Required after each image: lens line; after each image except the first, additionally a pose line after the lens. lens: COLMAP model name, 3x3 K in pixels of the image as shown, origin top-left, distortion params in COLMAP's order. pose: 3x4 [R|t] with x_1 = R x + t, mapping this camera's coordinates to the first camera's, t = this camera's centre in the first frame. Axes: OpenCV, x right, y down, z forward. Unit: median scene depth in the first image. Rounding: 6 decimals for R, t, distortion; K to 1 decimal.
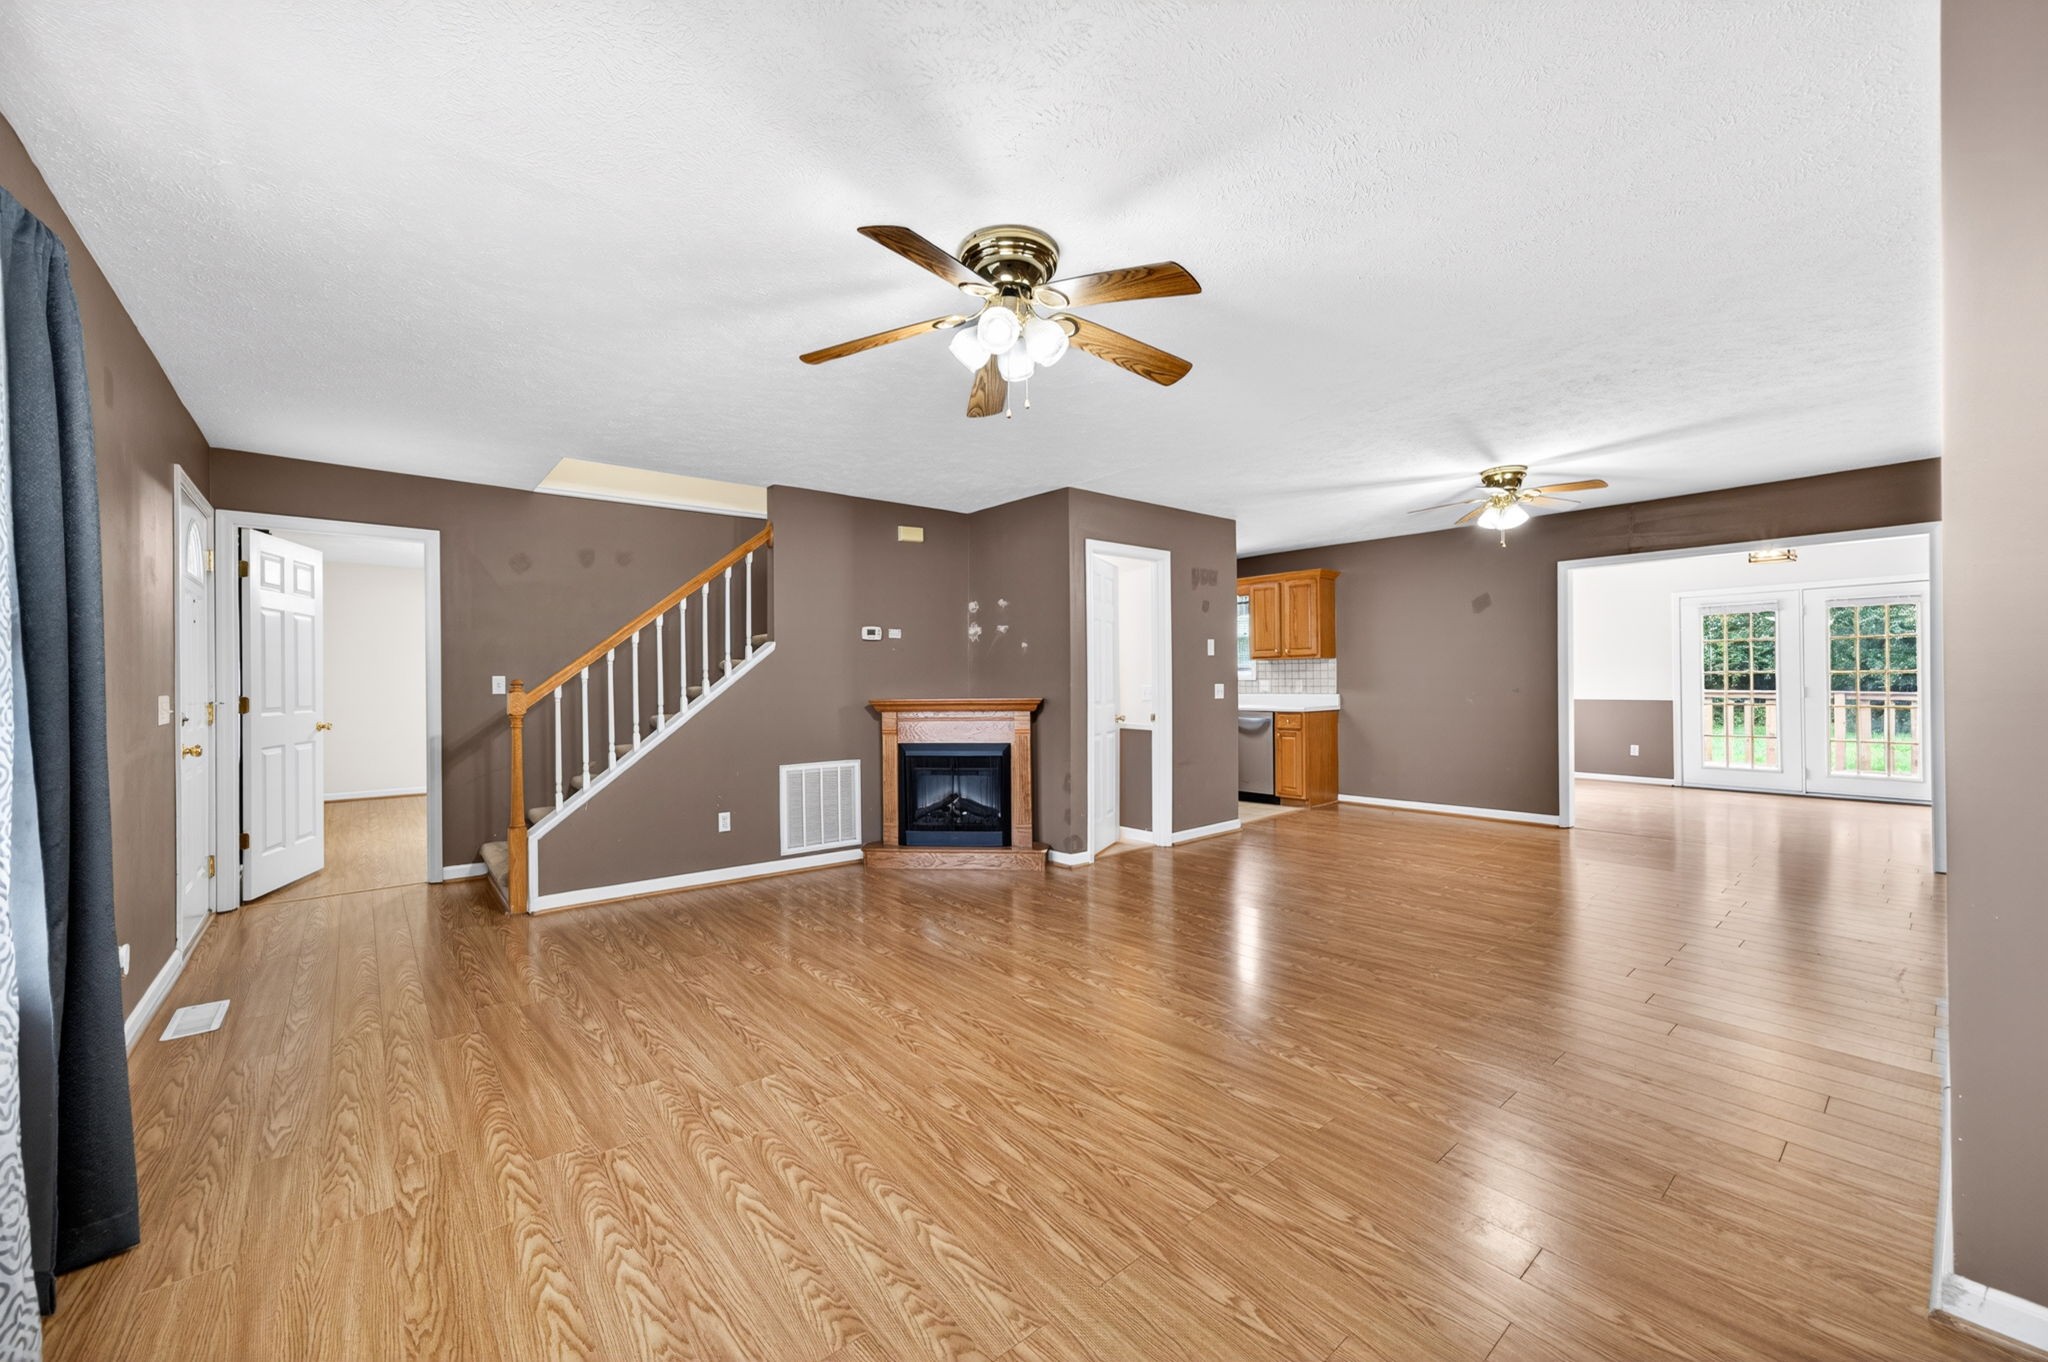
lens RADIAL K [[786.5, 0, 1016.0], [0, 786.5, 677.6], [0, 0, 1]] dist [-0.003102, 0.002992]
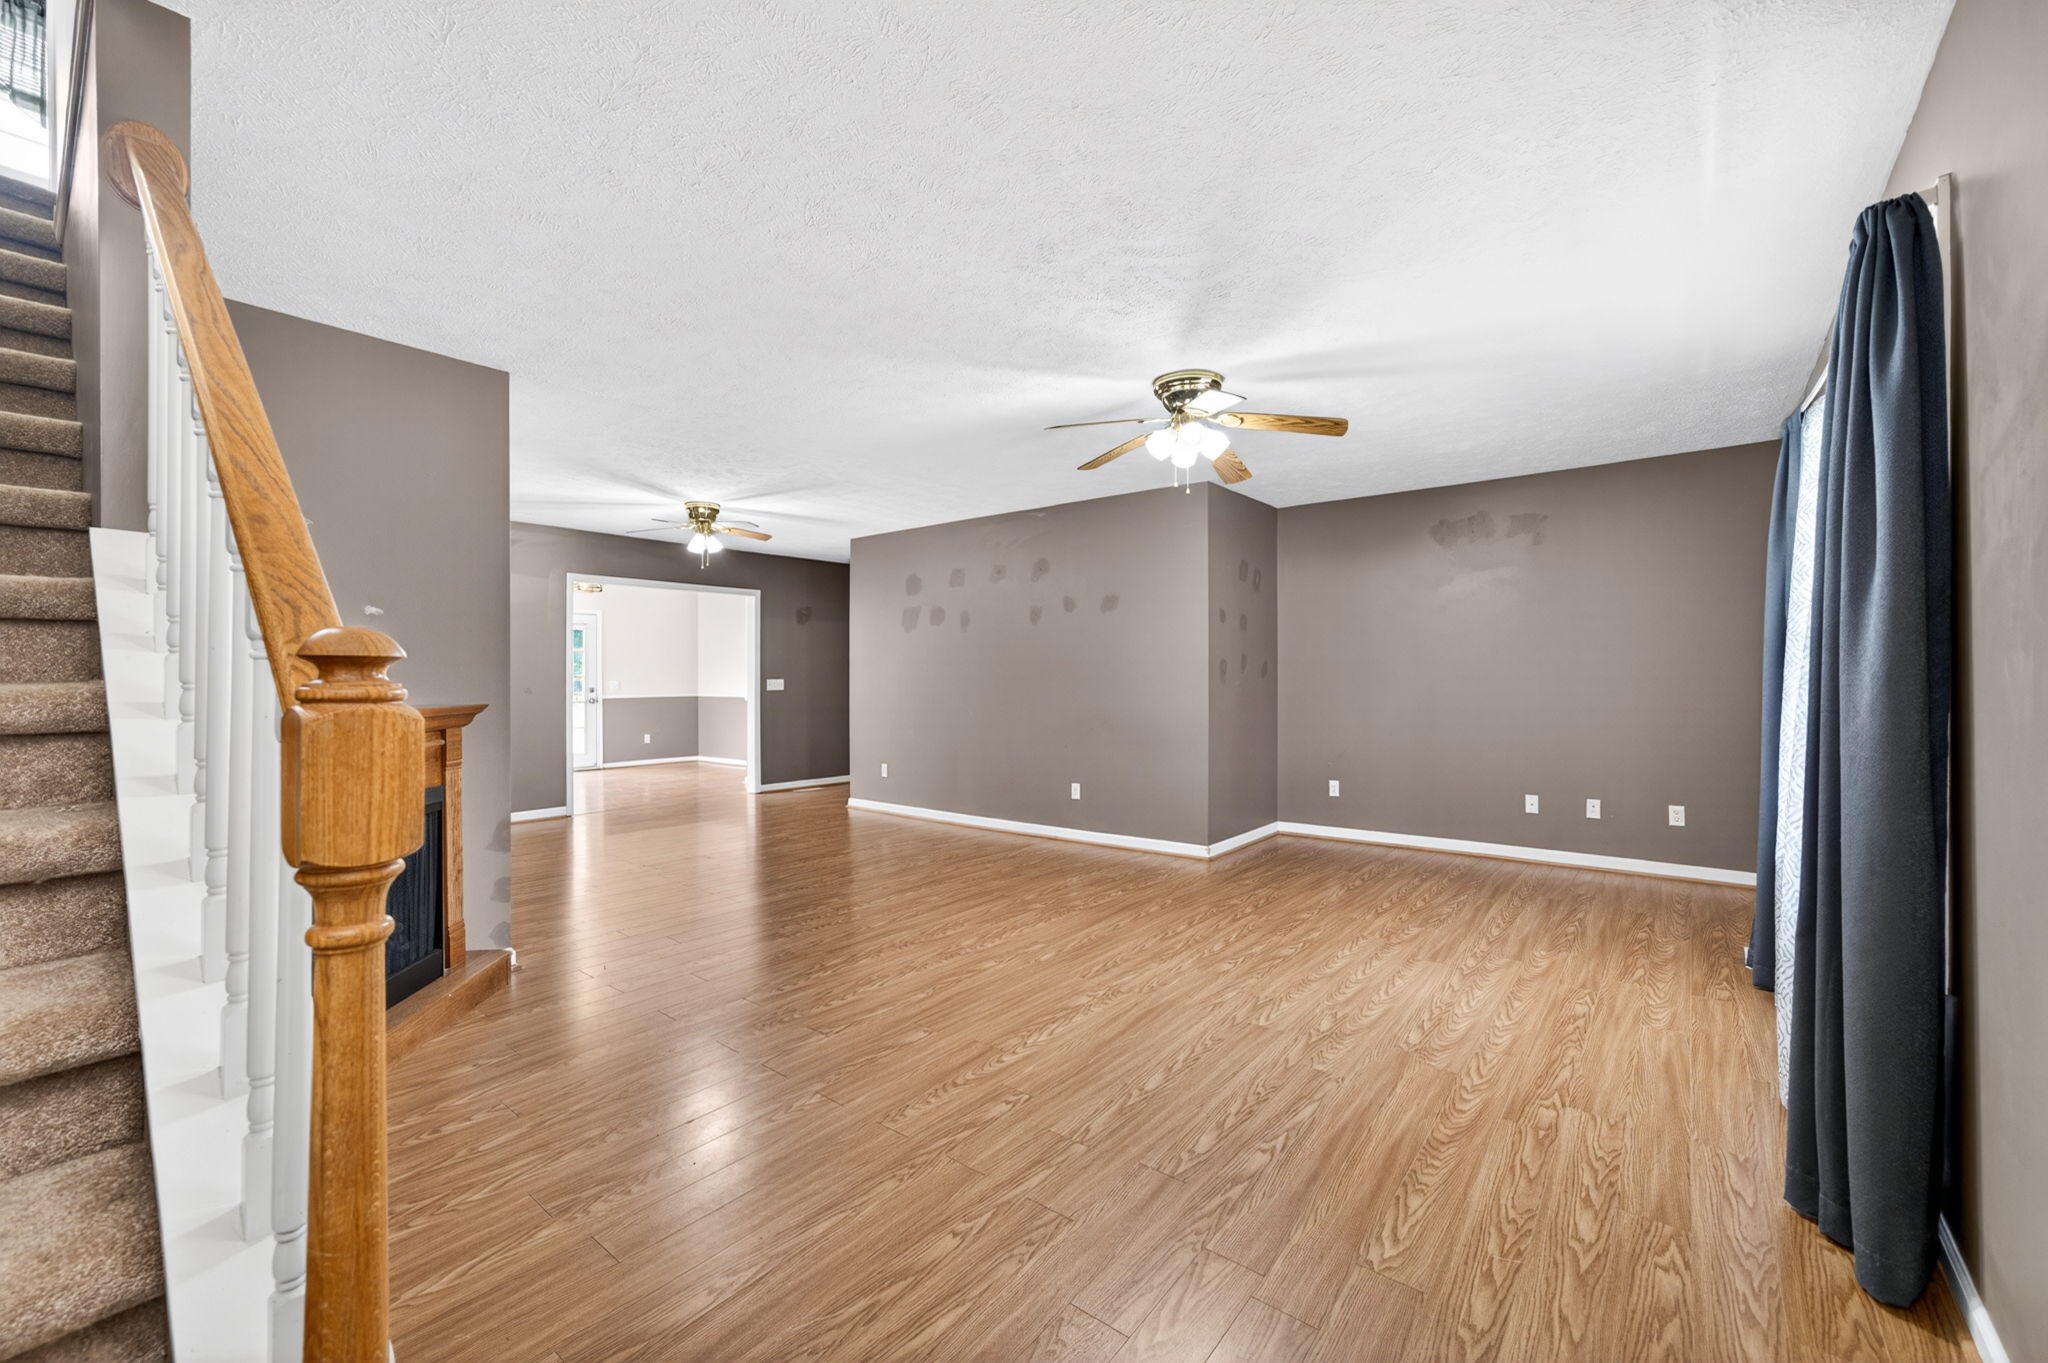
lens RADIAL K [[832.0, 0, 1006.0], [0, 832.0, 689.1], [0, 0, 1]] dist [-0.007564, 0.001014]
pose [[-0.185063, -0.001695, 0.982725, -0.730544], [-0.002374, 0.999996, 0.001277, 0.013179], [-0.982724, -0.002097, -0.185066, 0.810118]]
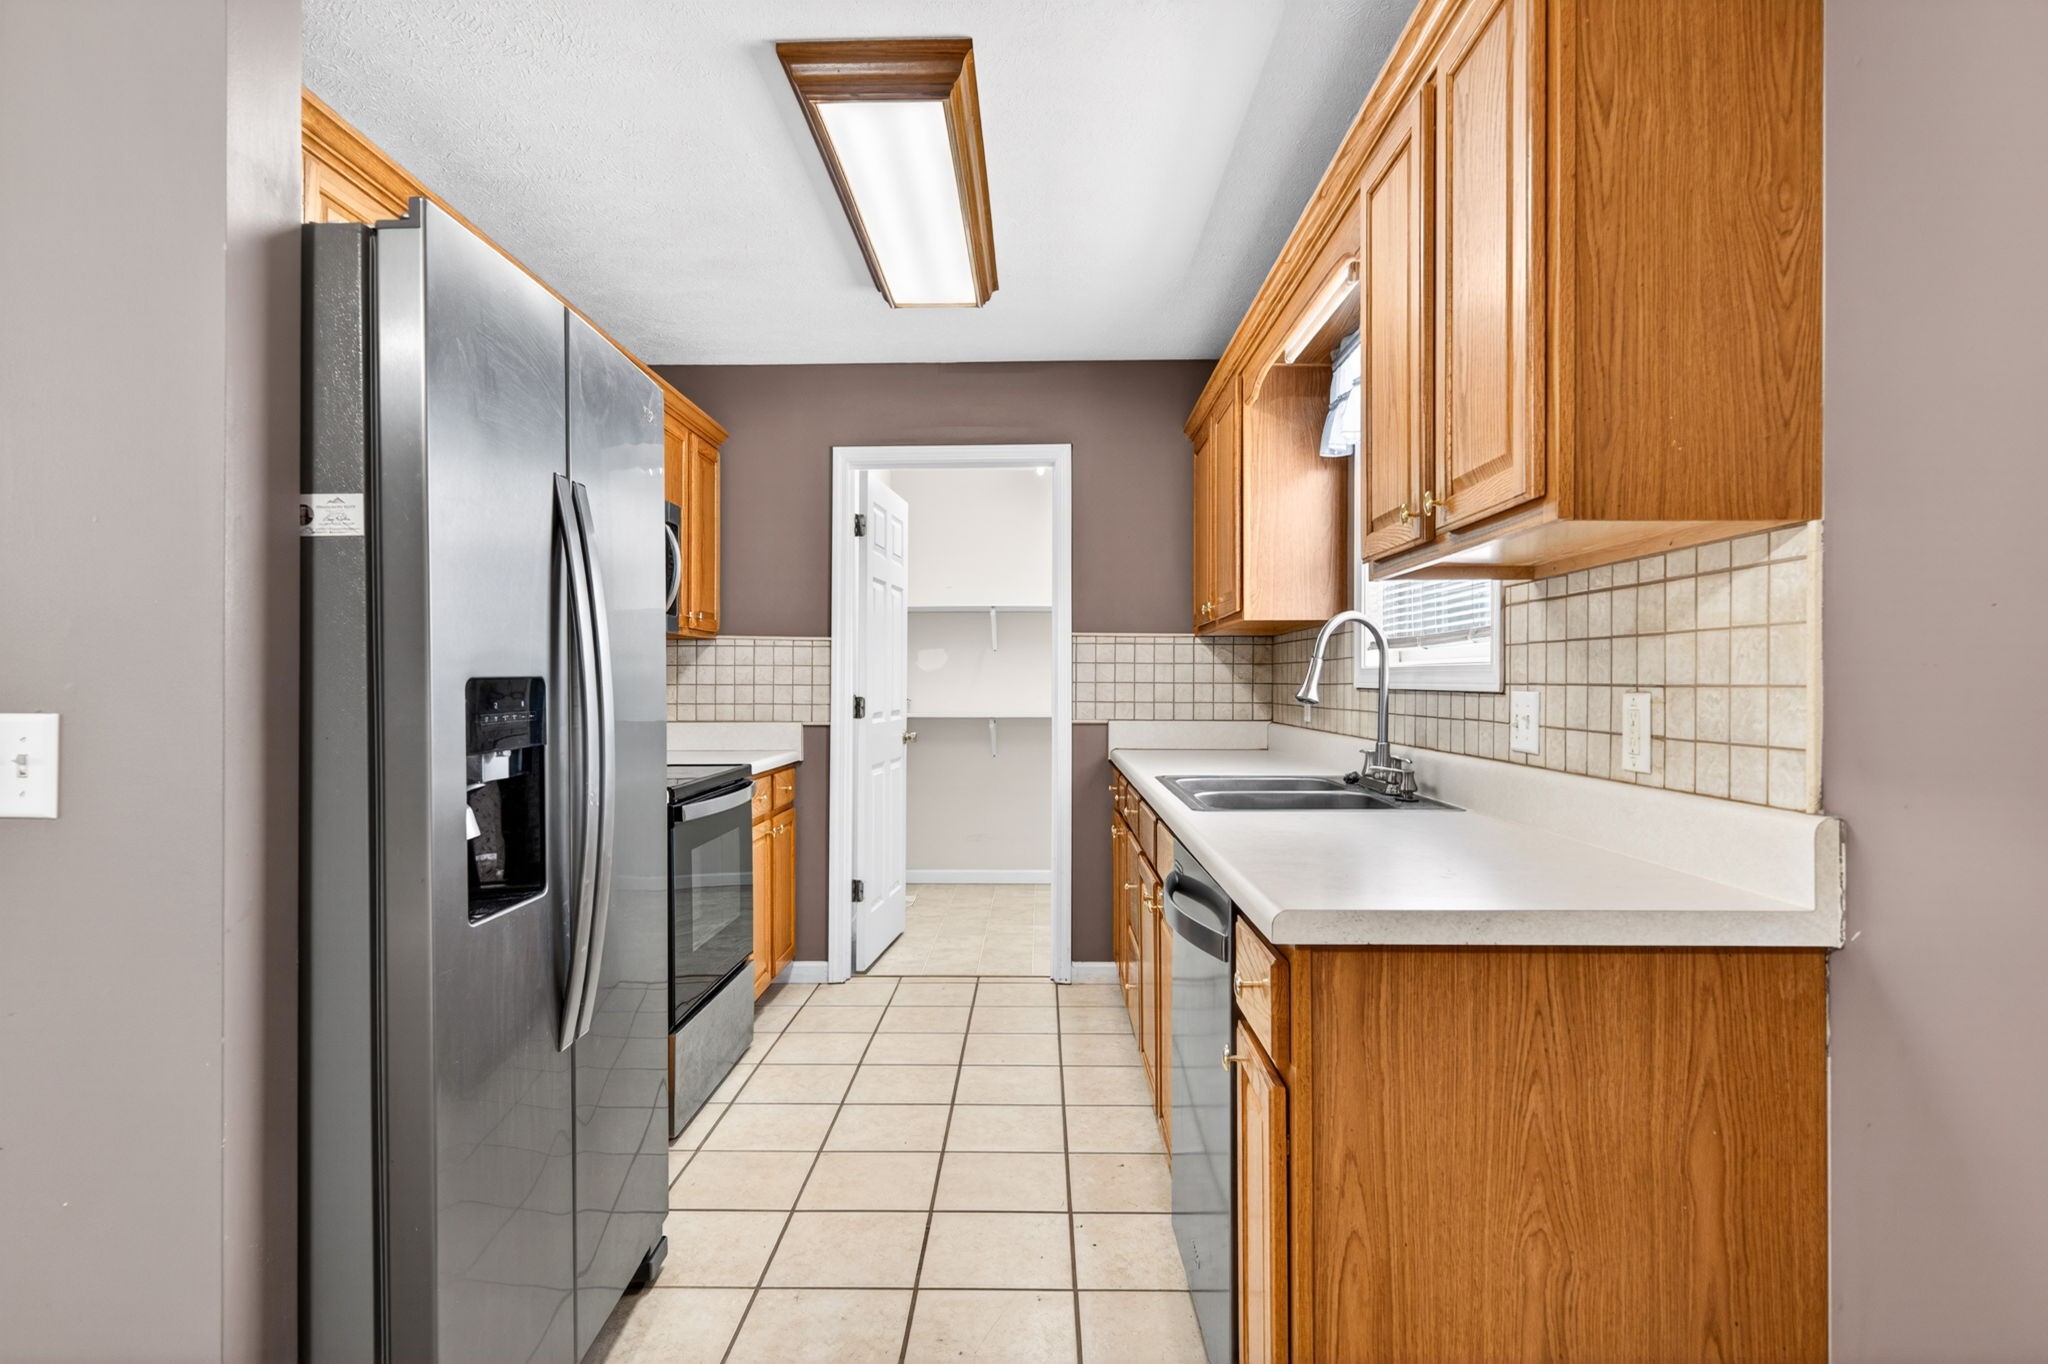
lens RADIAL K [[1108.4, 0, 1022.0], [0, 1108.4, 681.1], [0, 0, 1]] dist [-0.002605, -0.000645]
pose [[0.754834, 0.008520, -0.655860, 0.702802], [-0.005343, 0.999962, 0.006841, -0.000444], [0.655894, -0.001659, 0.754851, 1.290026]]
